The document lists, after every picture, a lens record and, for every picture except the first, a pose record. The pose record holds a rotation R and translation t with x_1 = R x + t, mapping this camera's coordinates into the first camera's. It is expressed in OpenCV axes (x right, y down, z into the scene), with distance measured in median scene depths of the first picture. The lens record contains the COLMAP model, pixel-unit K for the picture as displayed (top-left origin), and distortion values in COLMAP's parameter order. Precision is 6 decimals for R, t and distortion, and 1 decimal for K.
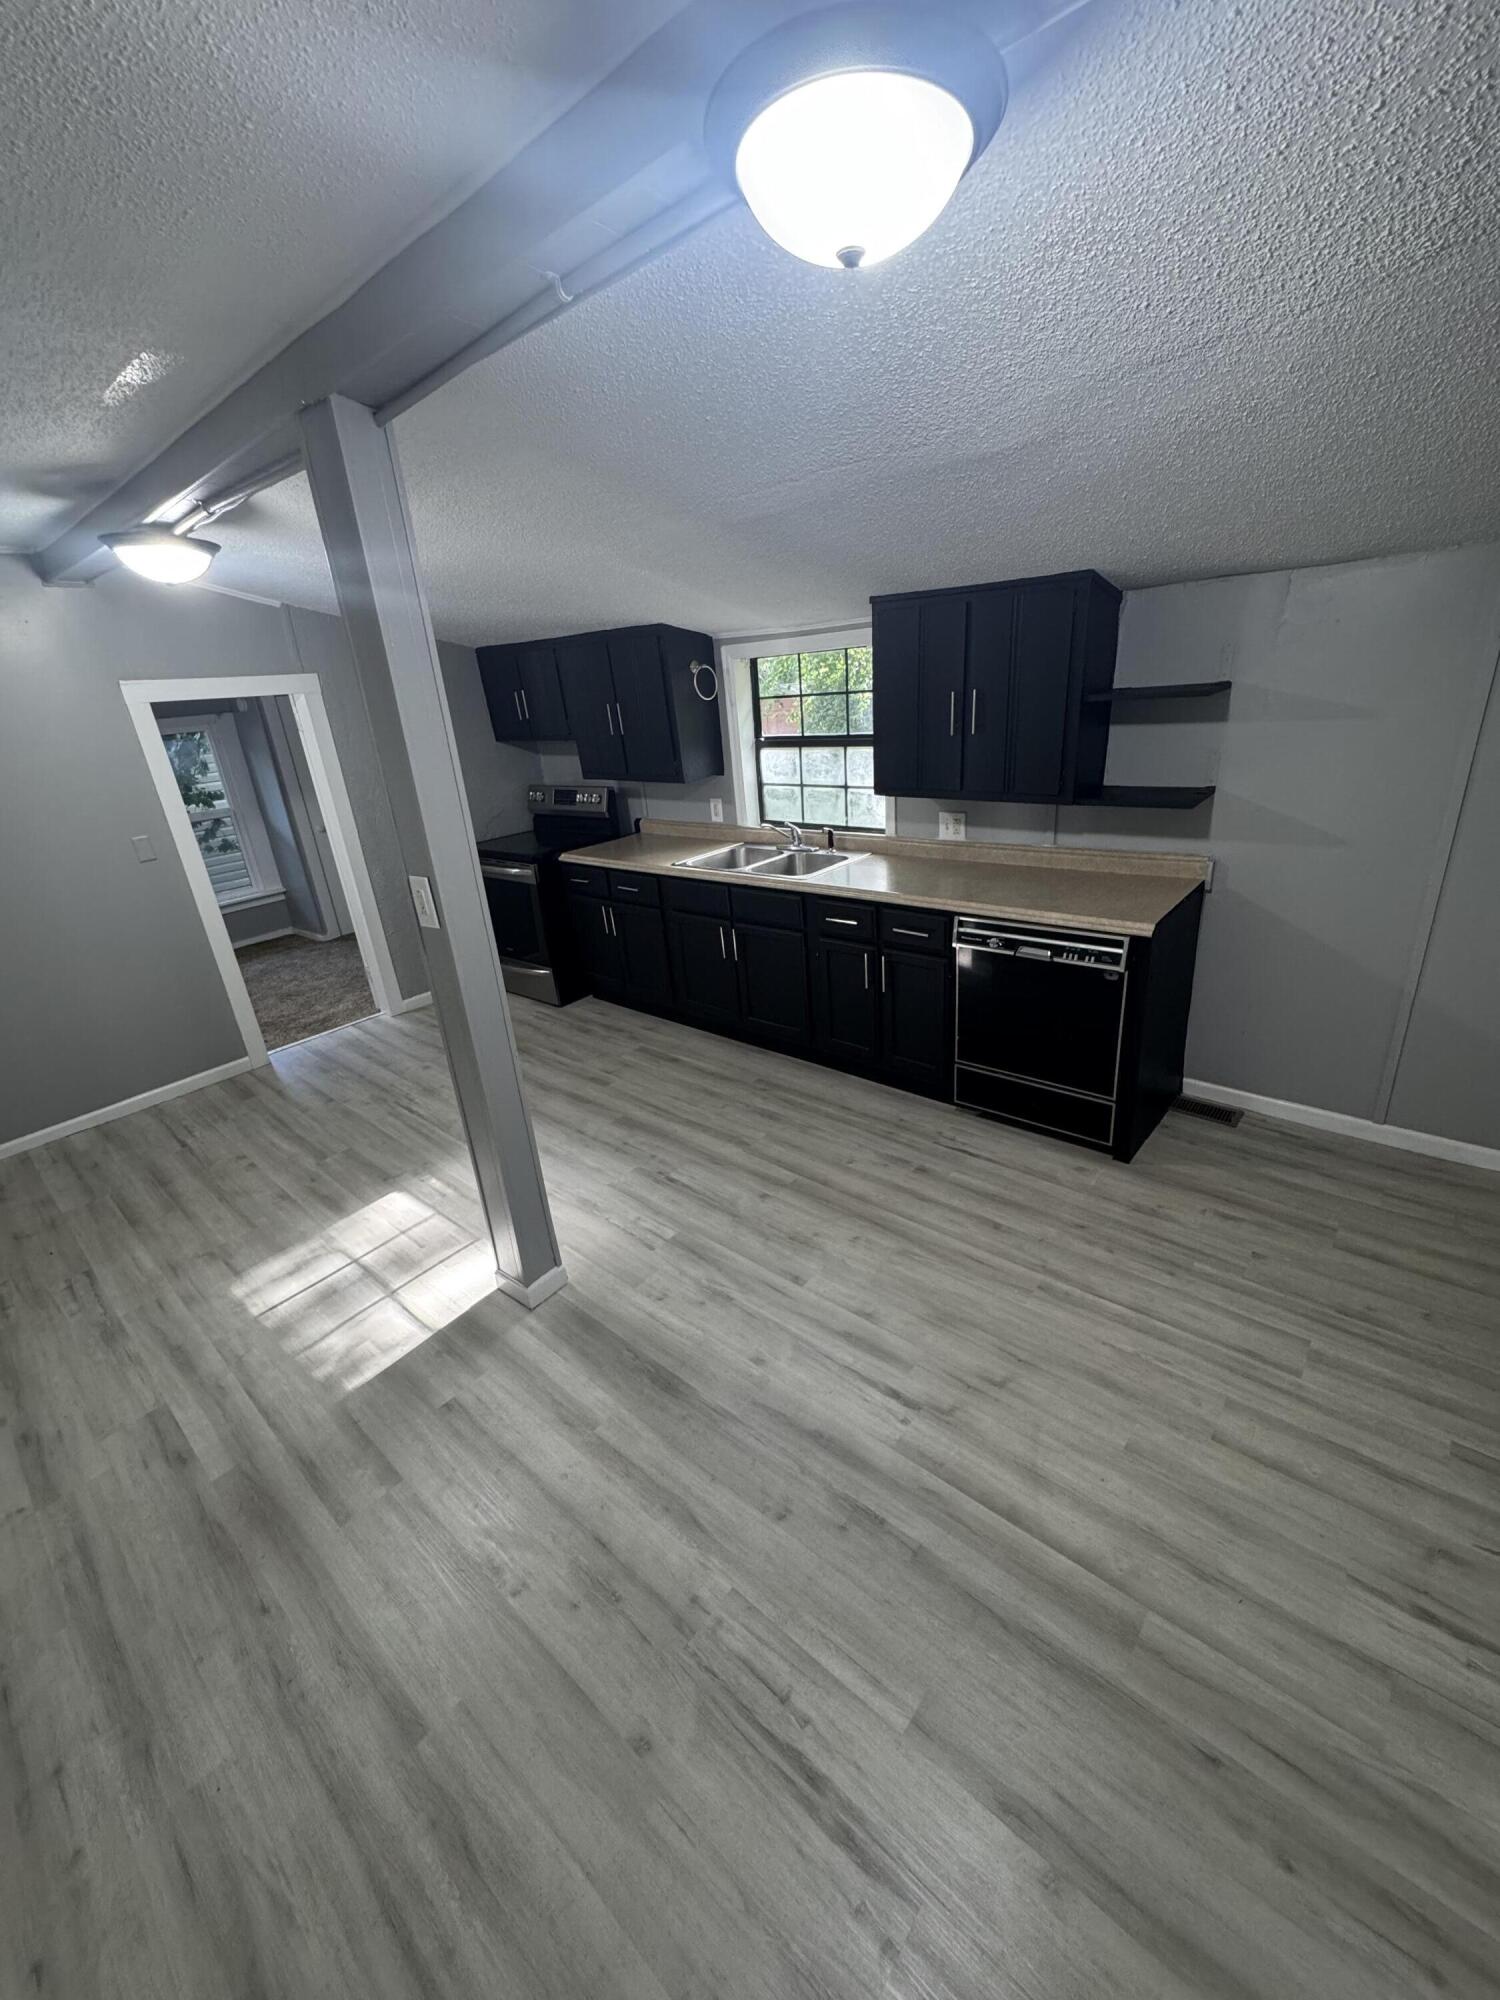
lens RADIAL K [[796.5, 0, 750.0], [0, 796.5, 1000.0], [0, 0, 1]] dist [-0.002769, -0.000508]
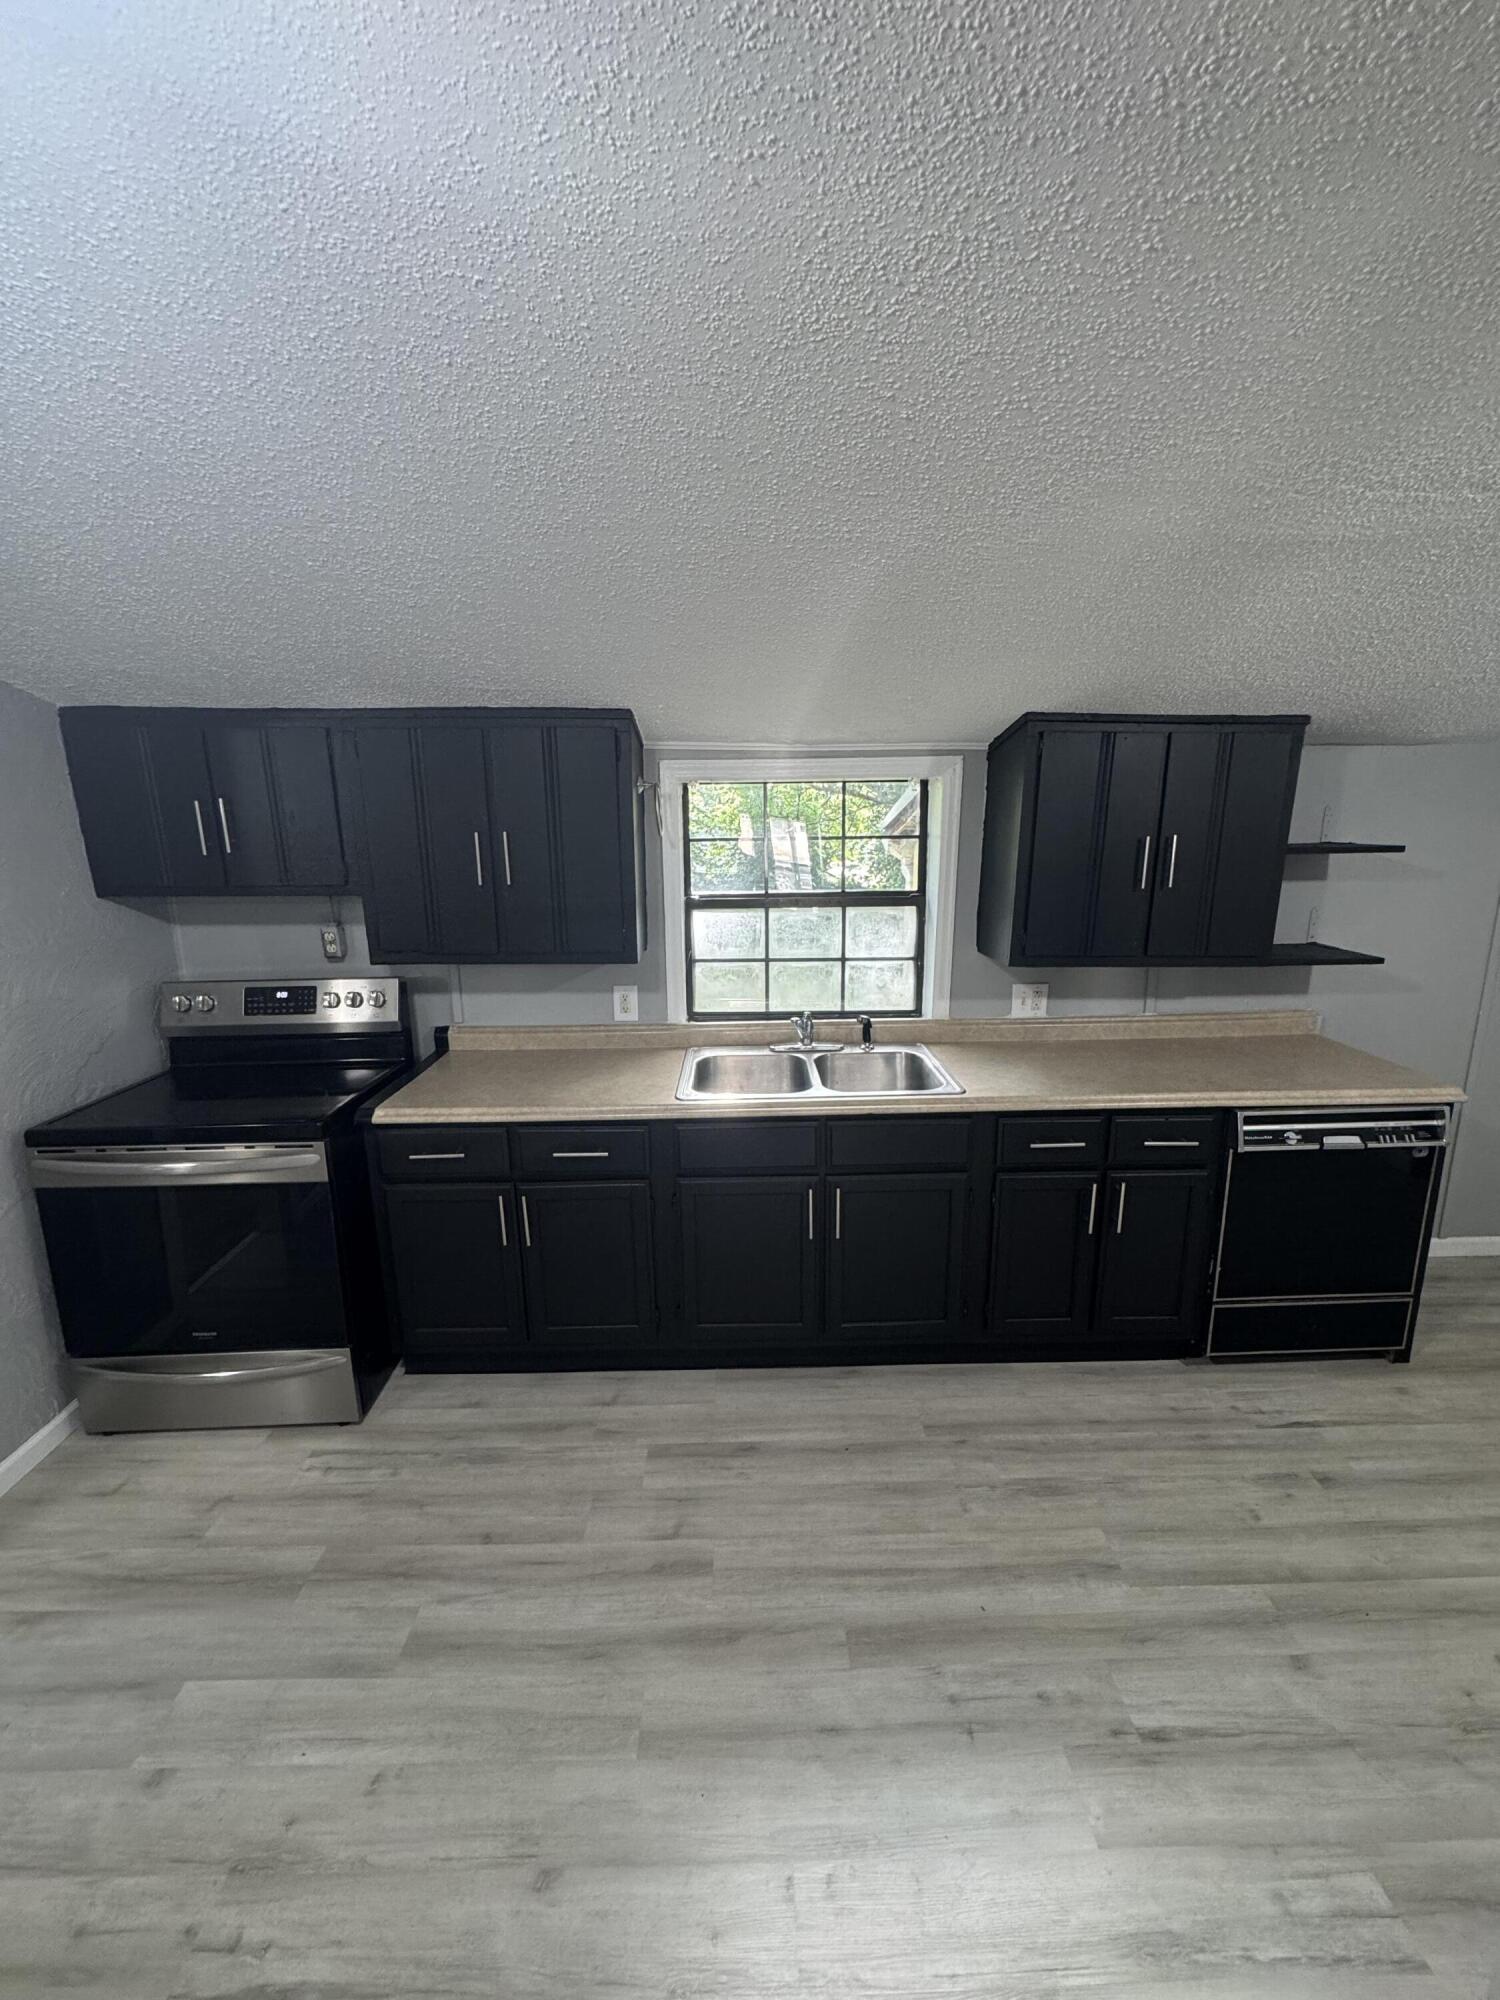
lens RADIAL K [[796.5, 0, 750.0], [0, 796.5, 1000.0], [0, 0, 1]] dist [-0.002769, -0.000508]
pose [[0.745644, -0.068447, 0.662820, -0.539431], [0.207011, 0.969286, -0.132784, -0.187312], [-0.633373, 0.236221, 0.736911, 0.644509]]
